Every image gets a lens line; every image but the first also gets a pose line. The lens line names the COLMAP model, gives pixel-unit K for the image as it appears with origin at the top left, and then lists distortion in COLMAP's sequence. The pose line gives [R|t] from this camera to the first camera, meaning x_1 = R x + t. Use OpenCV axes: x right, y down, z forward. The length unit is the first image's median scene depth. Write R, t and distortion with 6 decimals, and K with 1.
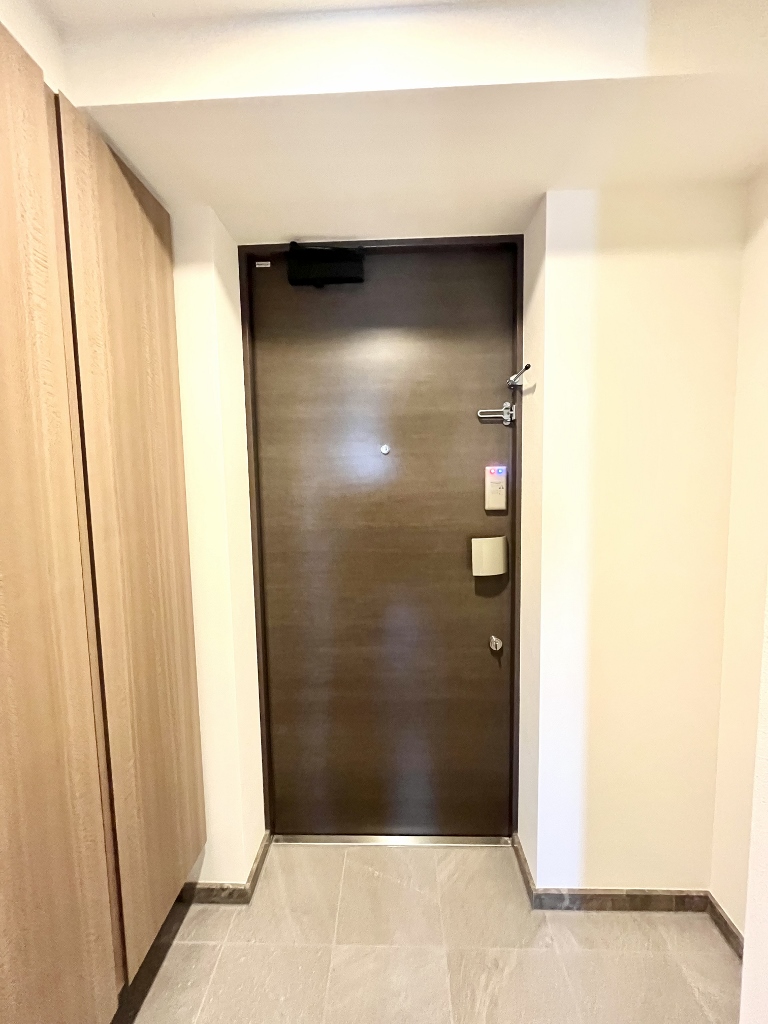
lens RADIAL K [[413.6, 0, 387.2], [0, 413.6, 511.4], [0, 0, 1]] dist [-0.001203, -0.000200]
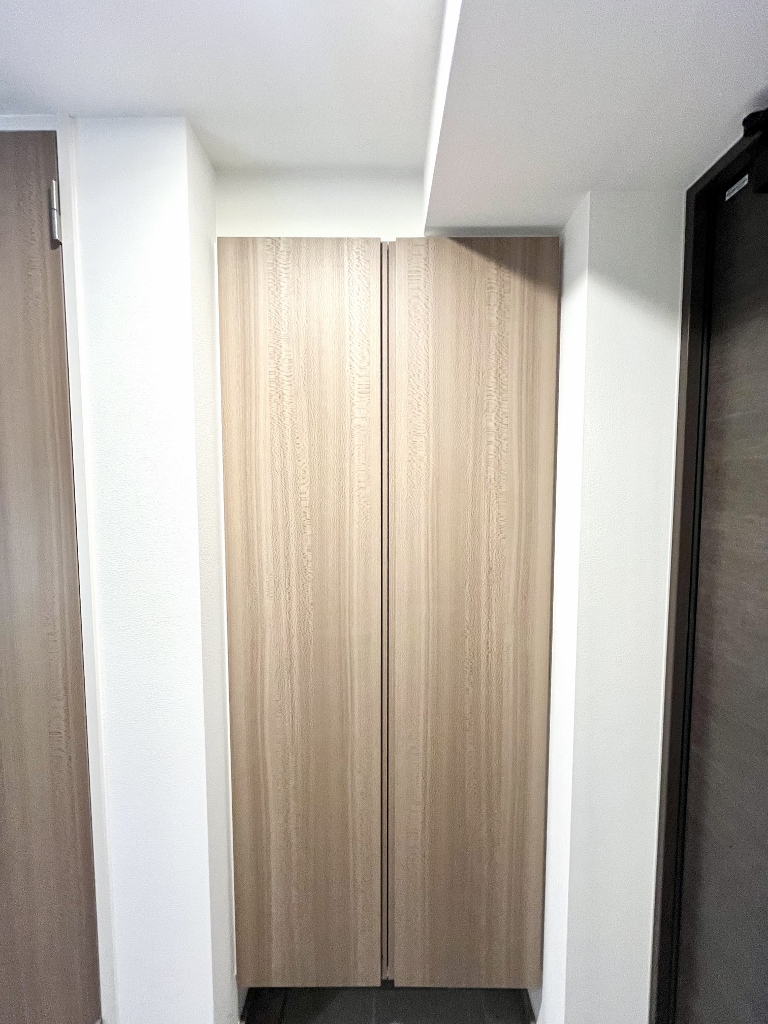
lens RADIAL K [[413.6, 0, 391.5], [0, 413.6, 510.2], [0, 0, 1]] dist [-0.001203, -0.000200]
pose [[0.027067, 0.084958, -0.996017, 0.412103], [-0.083682, 0.993077, 0.082433, -0.265525], [0.996125, 0.081117, 0.033989, 0.840912]]
